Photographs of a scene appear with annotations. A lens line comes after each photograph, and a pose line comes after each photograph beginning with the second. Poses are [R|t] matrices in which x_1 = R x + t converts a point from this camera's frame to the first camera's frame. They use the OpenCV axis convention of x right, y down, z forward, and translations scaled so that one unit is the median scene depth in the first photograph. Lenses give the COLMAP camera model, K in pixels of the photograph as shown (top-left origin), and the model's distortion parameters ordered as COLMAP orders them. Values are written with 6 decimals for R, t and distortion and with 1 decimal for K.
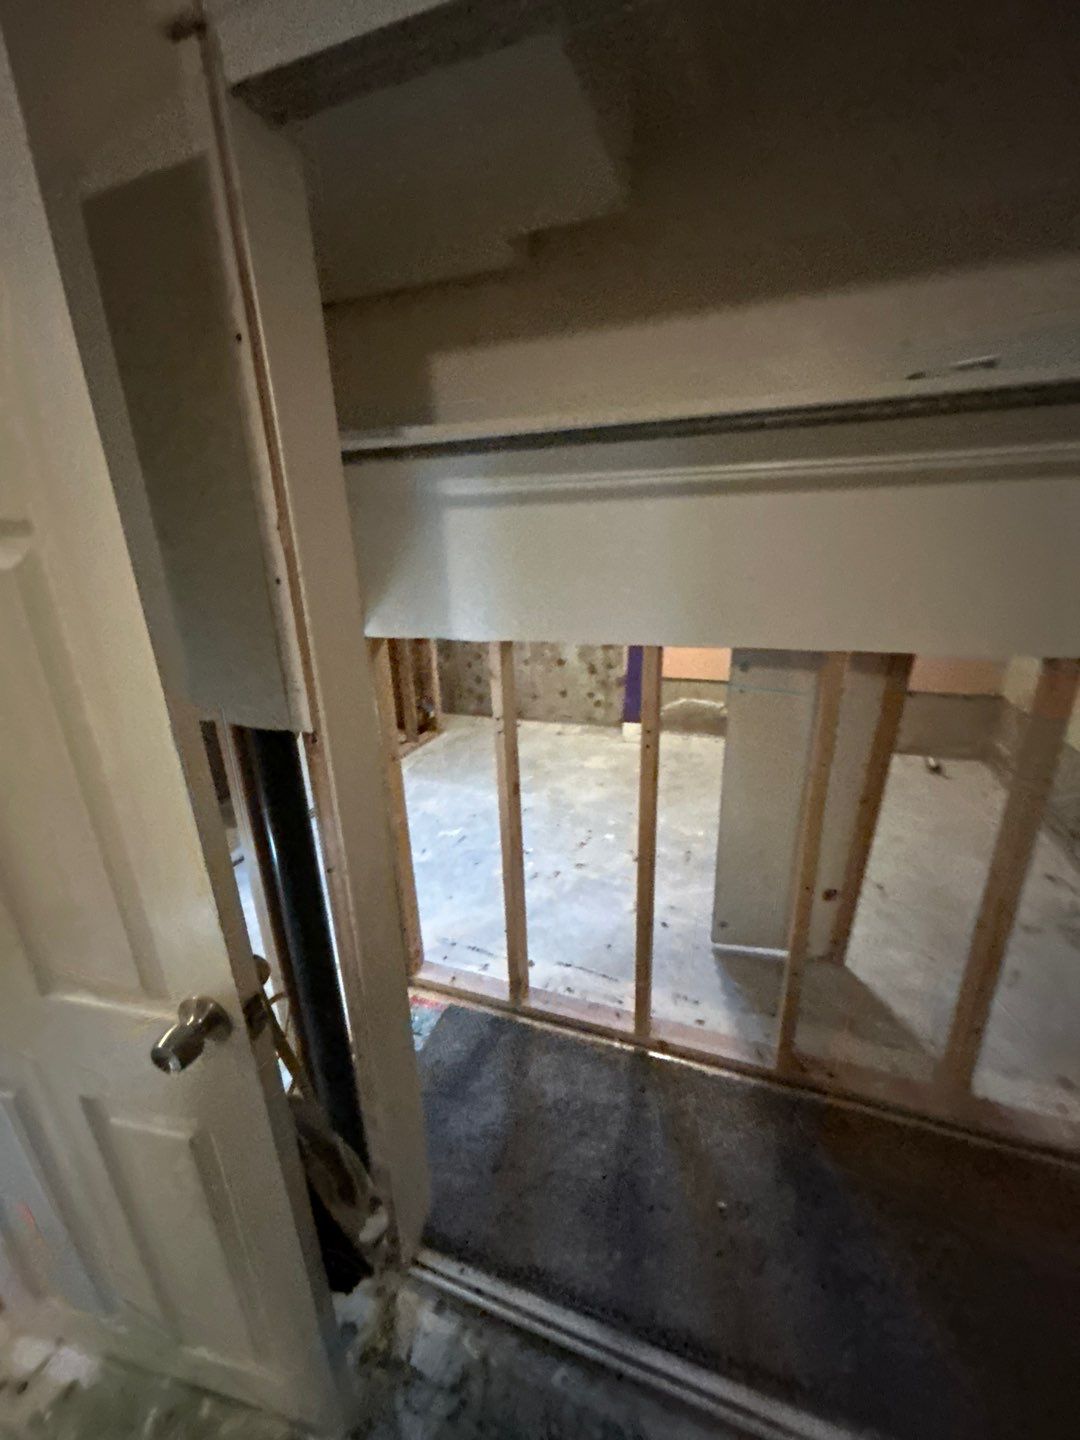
lens RADIAL K [[588.1, 0, 529.2], [0, 588.1, 717.9], [0, 0, 1]] dist [-0.003836, 0.003082]
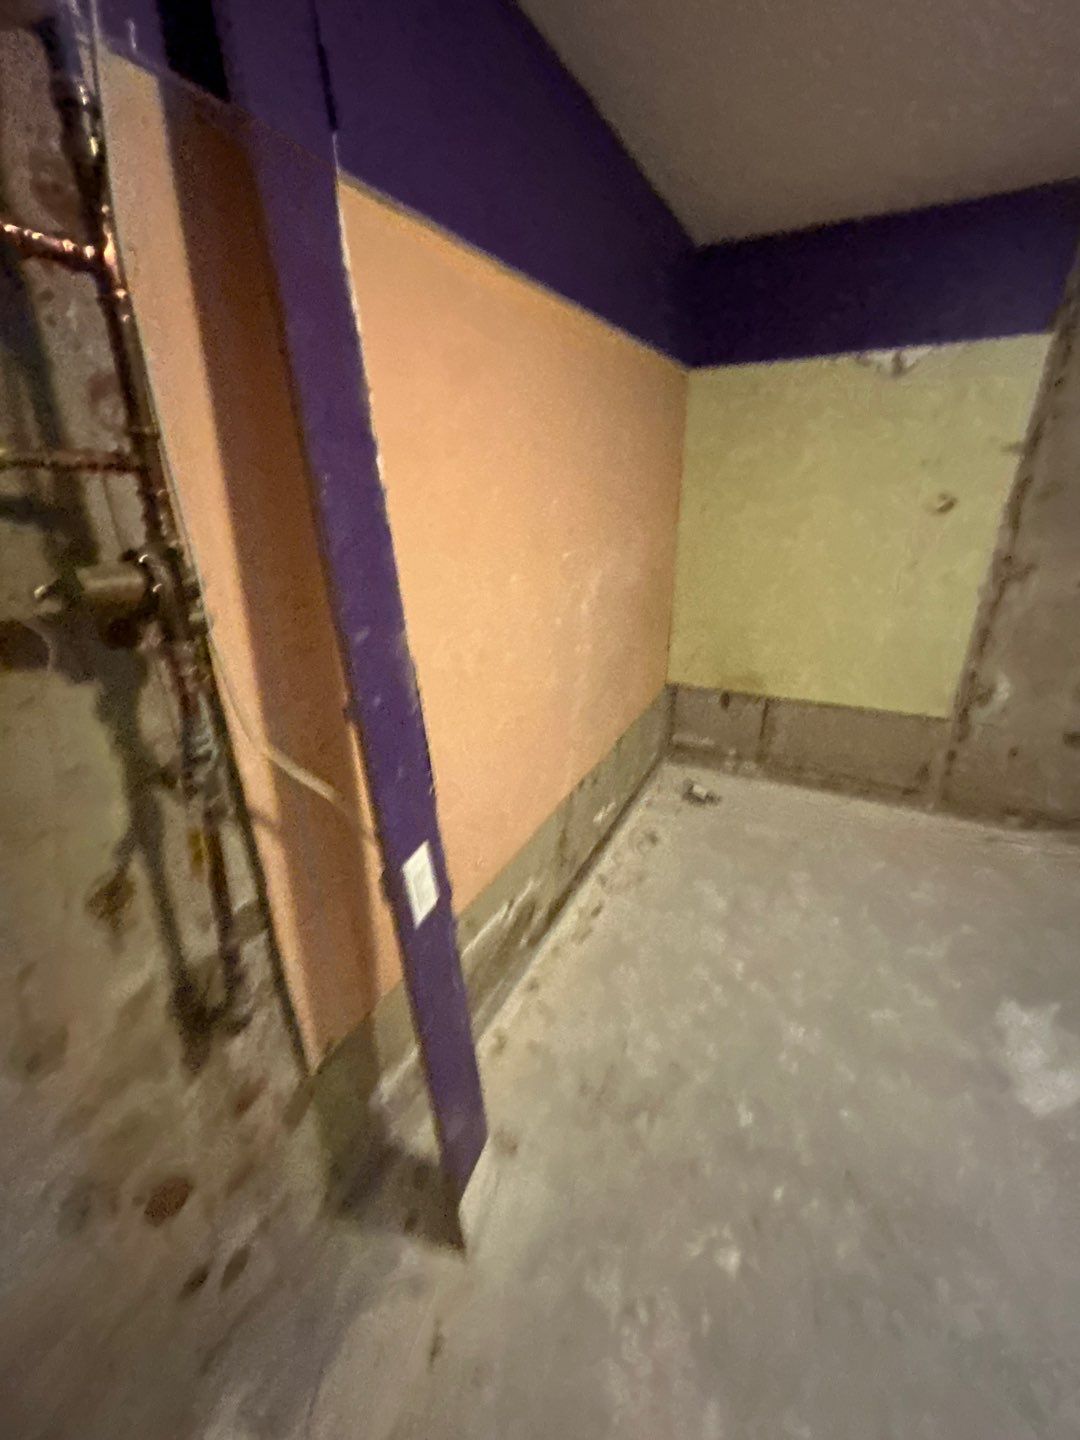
lens RADIAL K [[588.1, 0, 539.8], [0, 588.1, 725.2], [0, 0, 1]] dist [-0.003836, 0.003082]
pose [[0.103235, -0.362679, 0.926178, -0.007632], [0.321275, 0.893401, 0.314034, -0.339483], [-0.941342, 0.265138, 0.208750, 1.121070]]
